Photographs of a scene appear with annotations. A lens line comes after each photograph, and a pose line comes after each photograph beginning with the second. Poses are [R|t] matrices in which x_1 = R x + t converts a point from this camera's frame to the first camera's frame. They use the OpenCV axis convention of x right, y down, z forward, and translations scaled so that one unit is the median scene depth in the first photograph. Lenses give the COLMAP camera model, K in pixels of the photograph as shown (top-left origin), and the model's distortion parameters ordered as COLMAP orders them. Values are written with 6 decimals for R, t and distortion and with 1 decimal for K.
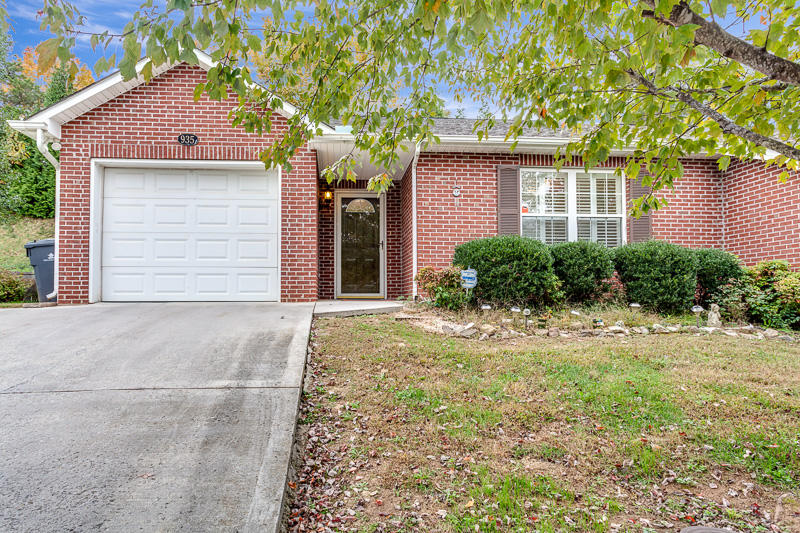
lens RADIAL K [[504.7, 0, 400.1], [0, 504.7, 266.8], [0, 0, 1]] dist [-0.002407, 0.001608]
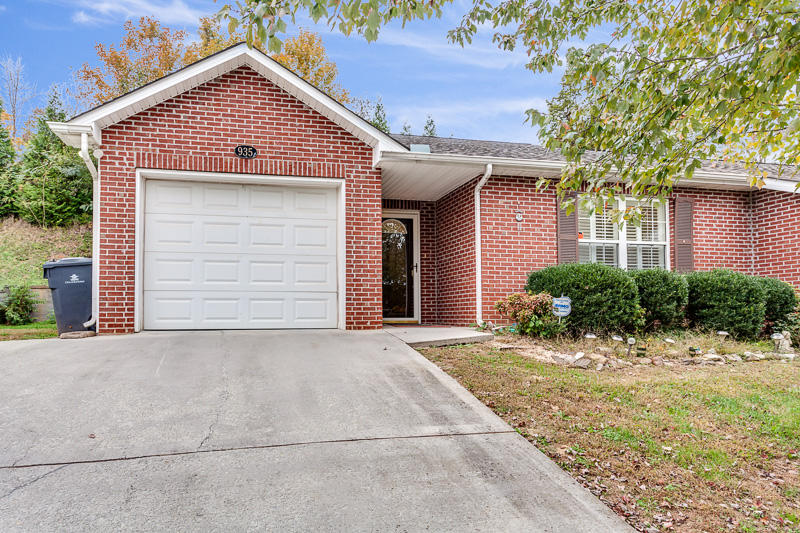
lens RADIAL K [[510.2, 0, 399.9], [0, 510.2, 283.0], [0, 0, 1]] dist [-0.002647, 0.000393]
pose [[0.990600, 0.007990, 0.136558, -0.272532], [-0.007725, 0.999967, -0.002469, -0.015347], [-0.136574, 0.001391, 0.990629, 0.049816]]
